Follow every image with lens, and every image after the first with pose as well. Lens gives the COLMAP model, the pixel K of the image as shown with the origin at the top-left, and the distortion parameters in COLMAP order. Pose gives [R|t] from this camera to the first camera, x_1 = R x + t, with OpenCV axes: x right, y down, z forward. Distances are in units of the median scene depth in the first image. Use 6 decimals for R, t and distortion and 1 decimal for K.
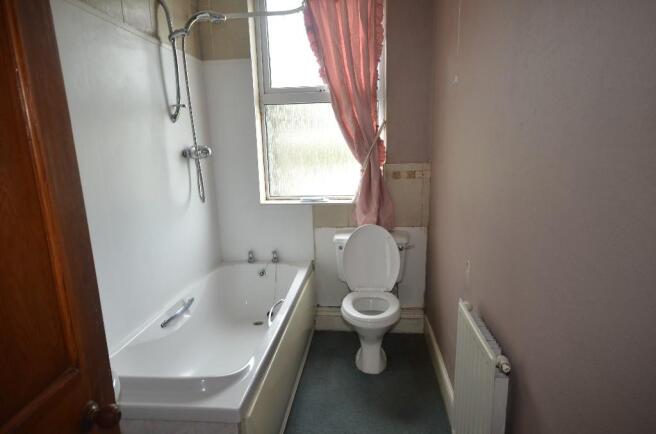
lens RADIAL K [[417.2, 0, 328.0], [0, 417.2, 217.0], [0, 0, 1]] dist [0.021254, 0.000904]
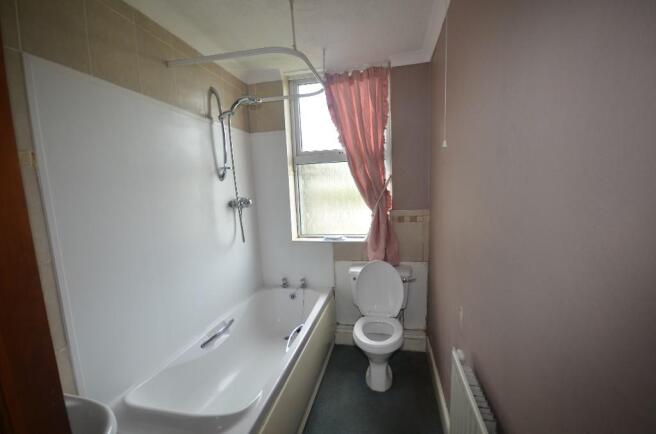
lens RADIAL K [[294.3, 0, 328.0], [0, 294.3, 217.0], [0, 0, 1]] dist [-0.001667, -0.000088]
pose [[0.993005, 0.001037, -0.118068, 0.055799], [-0.008872, 0.997790, -0.065849, -0.049832], [0.117739, 0.066436, 0.990820, 0.126814]]
